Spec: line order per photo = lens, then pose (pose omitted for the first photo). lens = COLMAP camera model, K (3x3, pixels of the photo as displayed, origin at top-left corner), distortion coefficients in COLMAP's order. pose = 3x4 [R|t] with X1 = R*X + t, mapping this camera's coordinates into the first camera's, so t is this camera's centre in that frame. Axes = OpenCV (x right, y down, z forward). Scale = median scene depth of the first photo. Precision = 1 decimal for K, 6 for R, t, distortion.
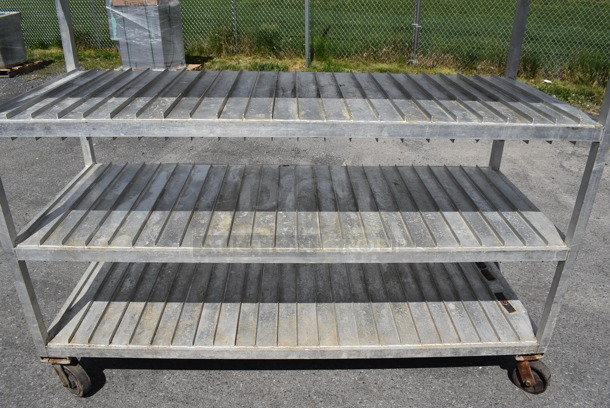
lens RADIAL K [[473.1, 0, 306.2], [0, 473.1, 205.6], [0, 0, 1]] dist [-0.096053, 0.010957]
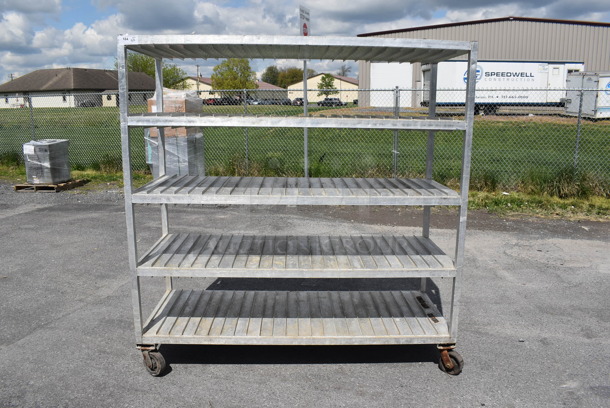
lens RADIAL K [[473.1, 0, 305.6], [0, 473.1, 204.0], [0, 0, 1]] dist [-0.096053, 0.010957]
pose [[0.999984, -0.005180, -0.002078, 0.010461], [0.004458, 0.965314, -0.261053, 0.252252], [0.003359, 0.261040, 0.965322, -0.613753]]
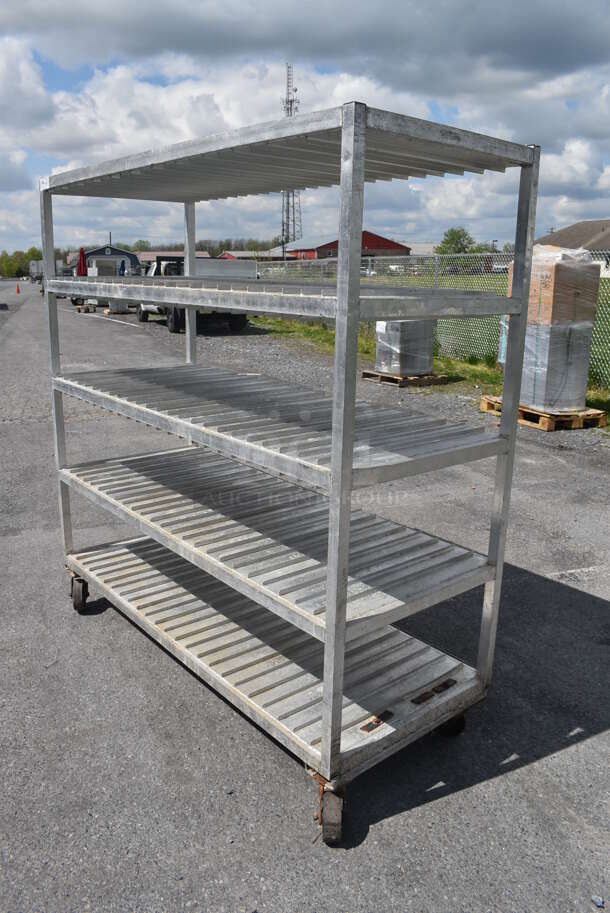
lens RADIAL K [[708.0, 0, 305.7], [0, 708.0, 454.1], [0, 0, 1]] dist [-0.096053, 0.010957]
pose [[0.622585, 0.195160, -0.757827, 1.134436], [-0.359061, 0.931689, -0.055049, -0.082549], [0.695316, 0.306379, 0.650130, 0.082348]]
